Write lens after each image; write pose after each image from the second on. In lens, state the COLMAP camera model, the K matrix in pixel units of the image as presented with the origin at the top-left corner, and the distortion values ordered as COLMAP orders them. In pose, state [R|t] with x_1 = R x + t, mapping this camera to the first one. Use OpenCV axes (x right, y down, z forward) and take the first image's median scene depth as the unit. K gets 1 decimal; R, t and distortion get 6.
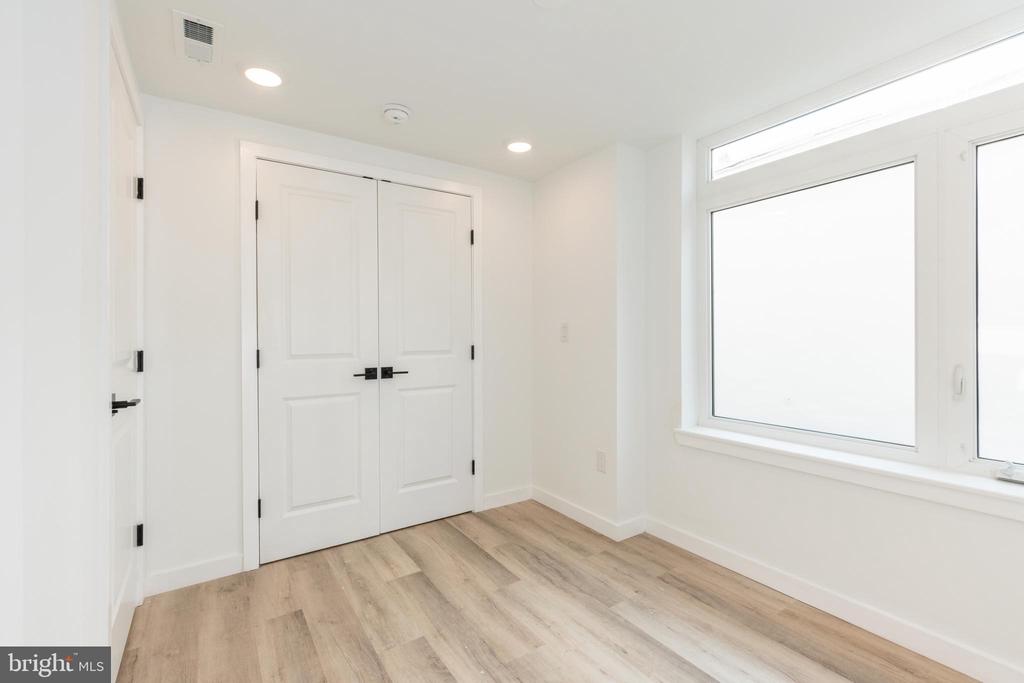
lens RADIAL K [[463.4, 0, 512.9], [0, 463.4, 334.9], [0, 0, 1]] dist [0.000123, 0.000214]
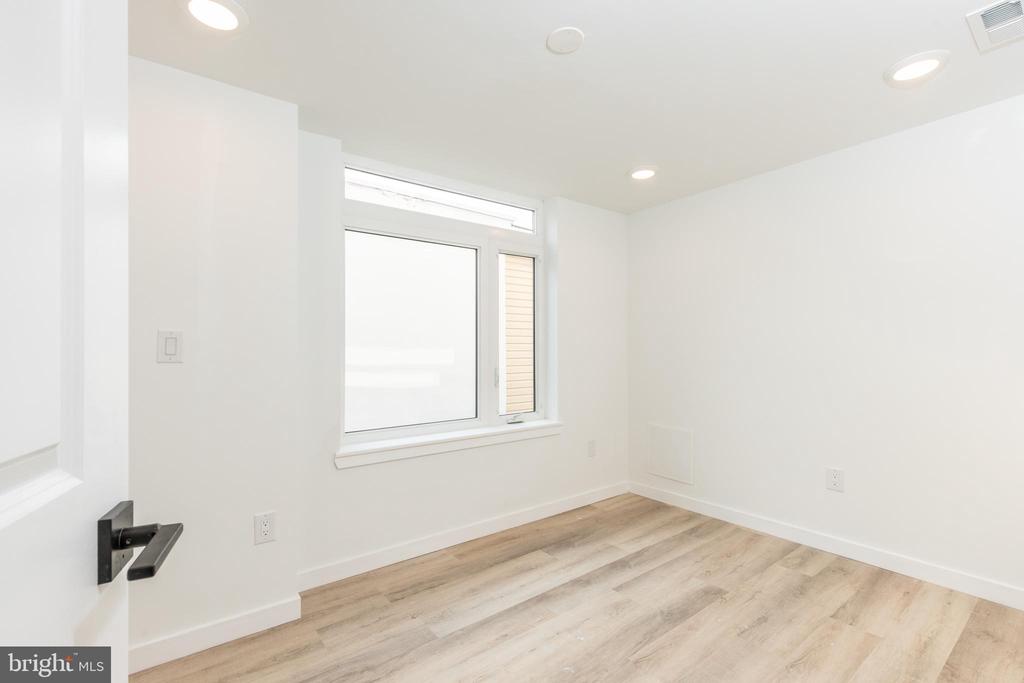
lens RADIAL K [[463.4, 0, 512.9], [0, 463.4, 334.9], [0, 0, 1]] dist [0.000123, 0.000214]
pose [[-0.063307, 0.027918, 0.997604, -0.699332], [0.005555, 0.999603, -0.027621, -0.007267], [-0.997979, 0.003793, -0.063436, 0.821022]]
